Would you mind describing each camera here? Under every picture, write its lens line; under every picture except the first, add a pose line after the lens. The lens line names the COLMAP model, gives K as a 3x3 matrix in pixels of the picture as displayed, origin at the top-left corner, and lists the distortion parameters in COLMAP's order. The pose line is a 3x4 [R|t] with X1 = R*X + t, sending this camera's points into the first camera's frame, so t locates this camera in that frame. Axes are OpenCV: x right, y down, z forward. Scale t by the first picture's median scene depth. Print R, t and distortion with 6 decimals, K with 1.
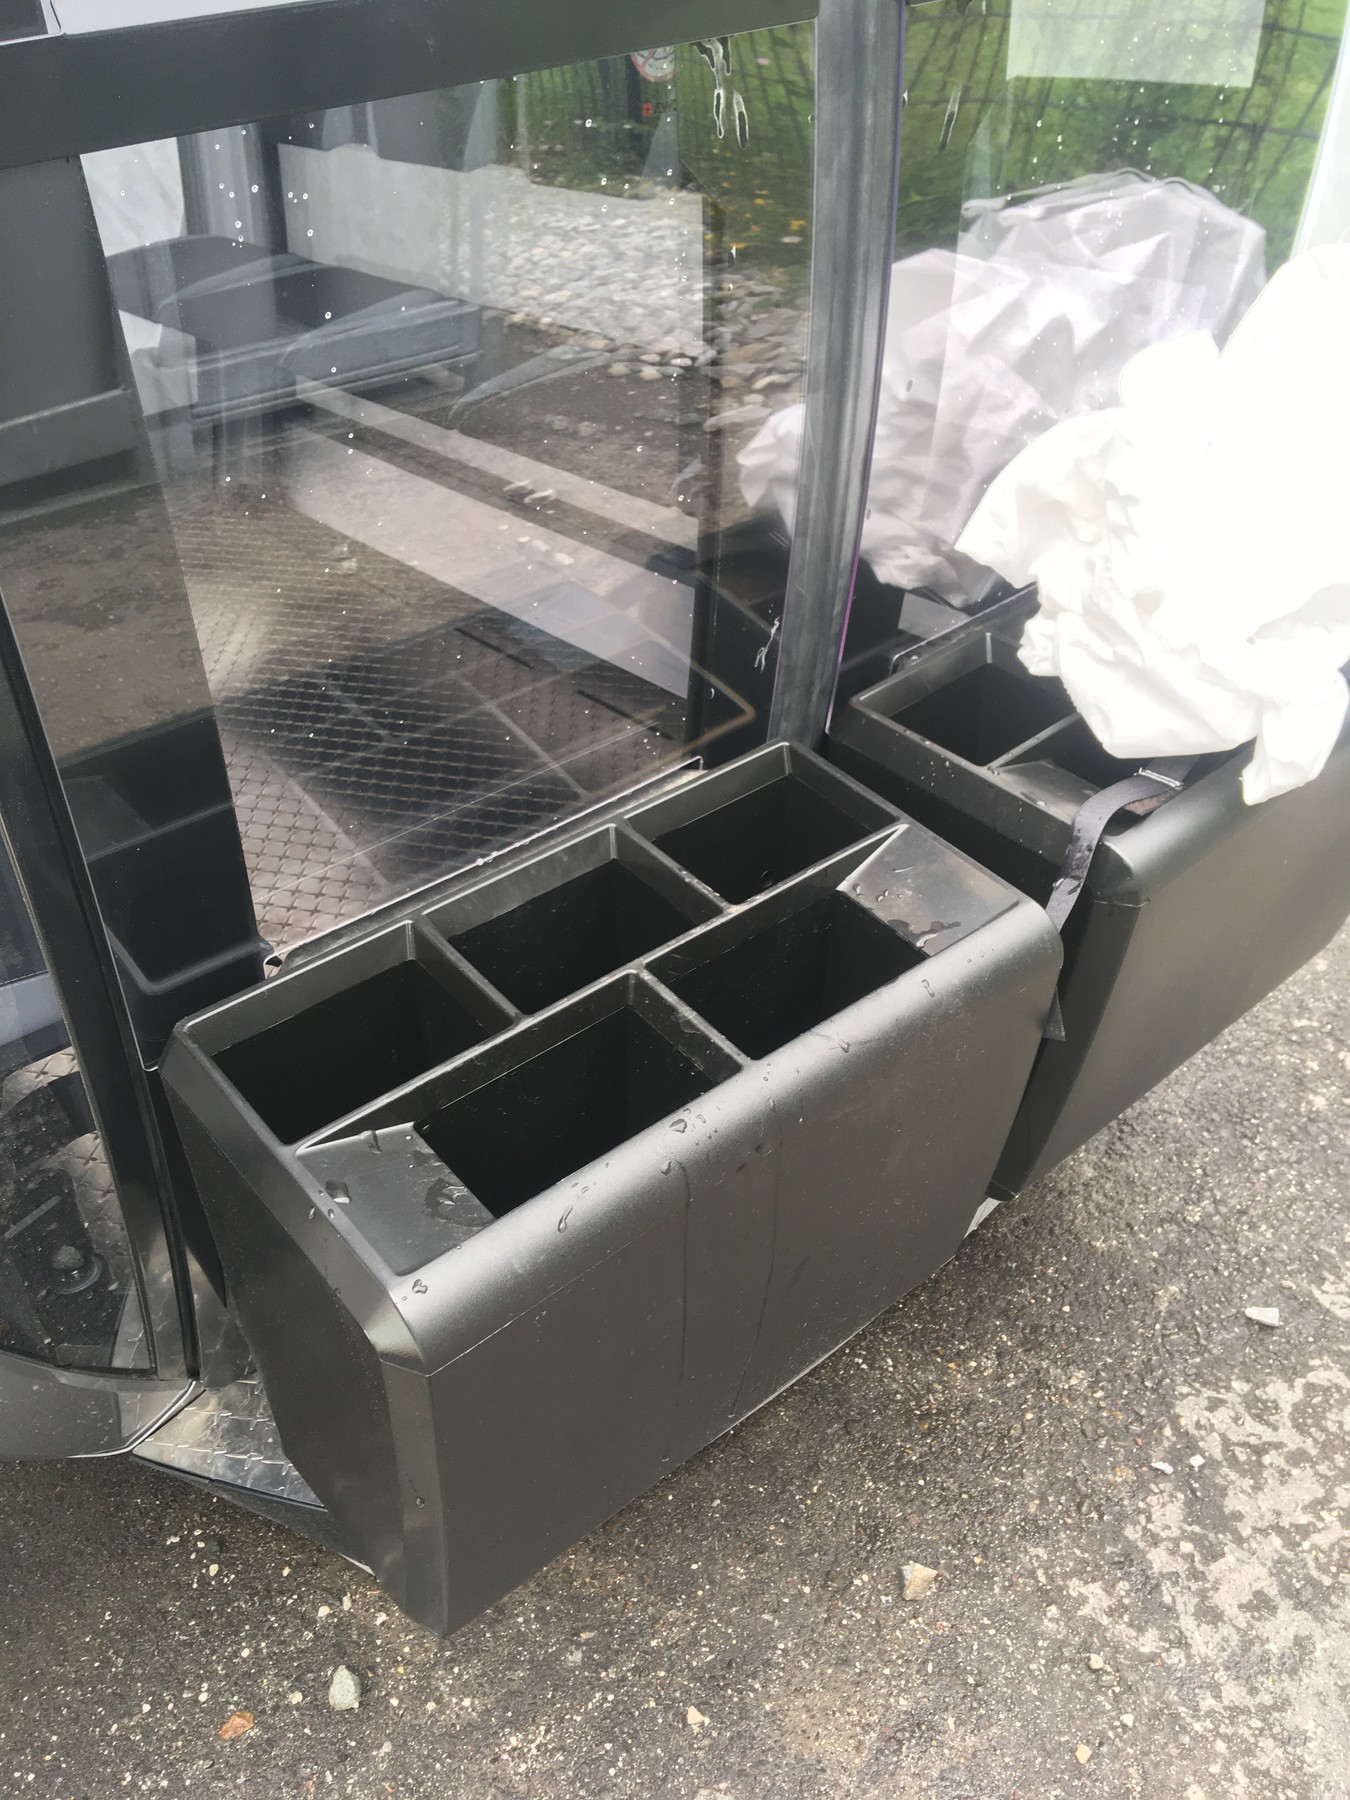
lens RADIAL K [[1516.9, 0, 659.2], [0, 1516.9, 888.8], [0, 0, 1]] dist [0.112492, -0.168749]
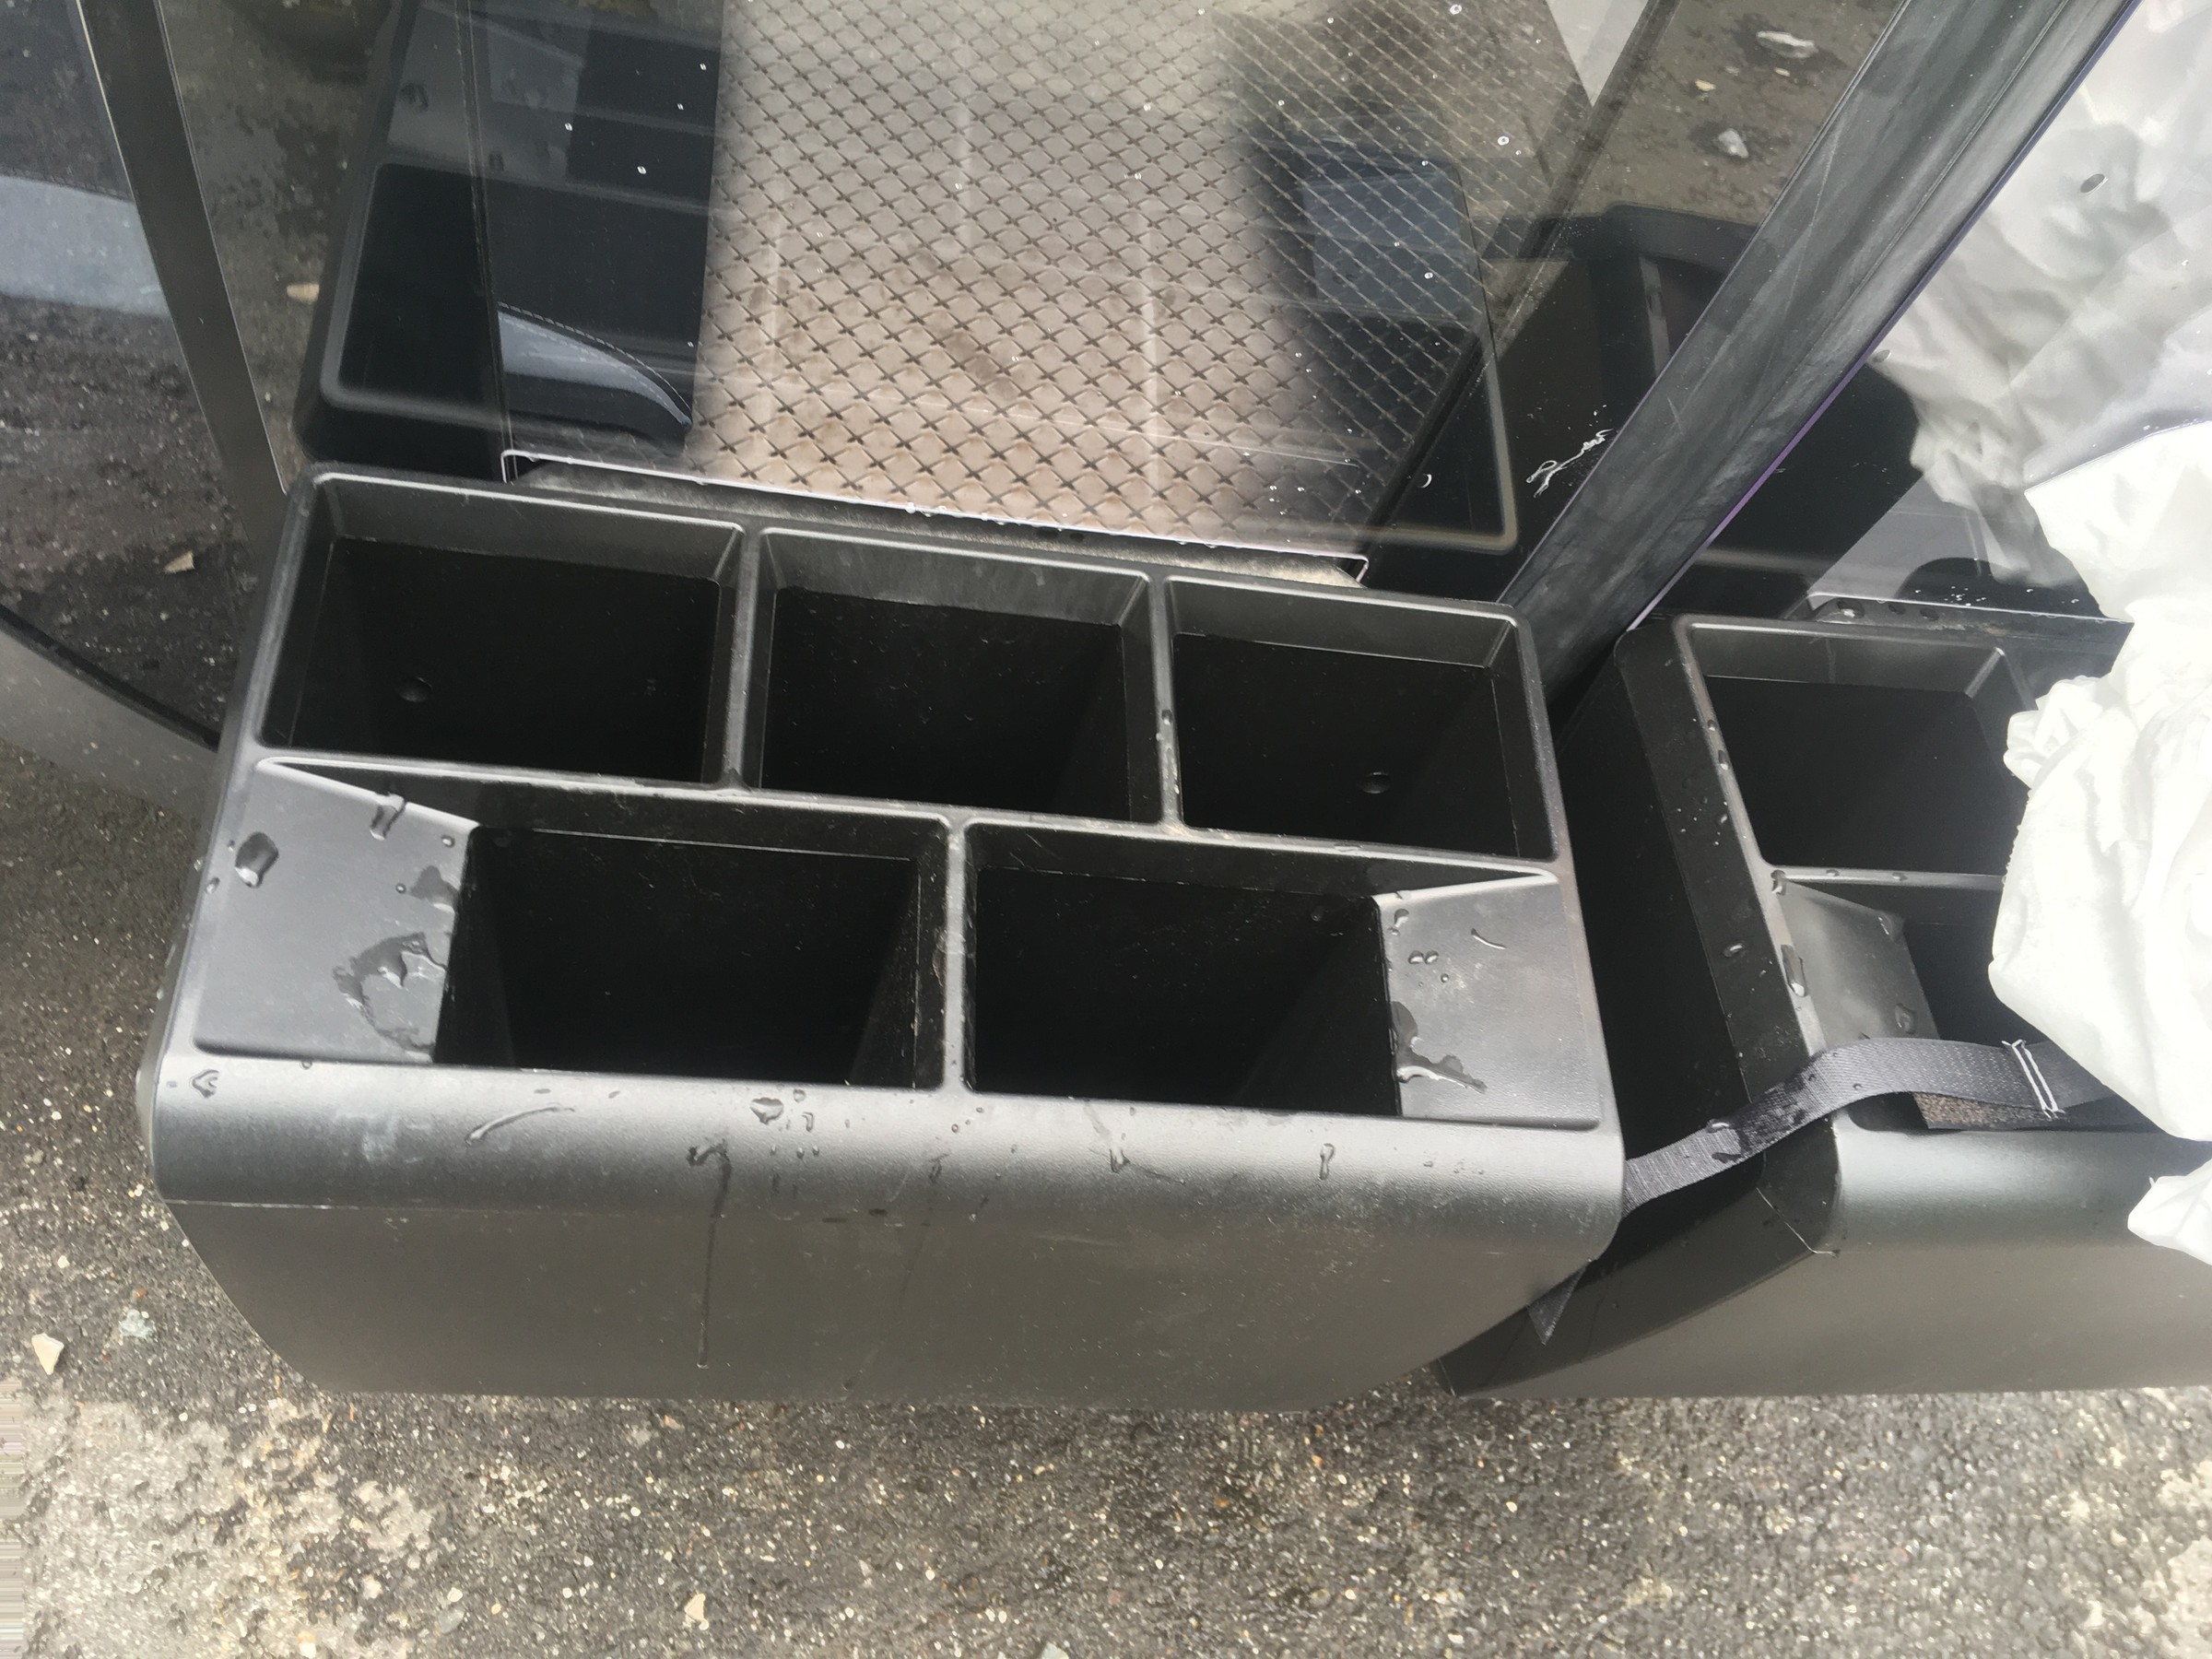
lens RADIAL K [[1864.2, 0, 1114.7], [0, 1864.2, 798.9], [0, 0, 1]] dist [0.112492, -0.168749]
pose [[0.786271, 0.591647, -0.178133, 0.112679], [-0.538656, 0.797588, 0.271484, -0.132128], [0.302699, -0.117507, 0.945815, 0.240505]]
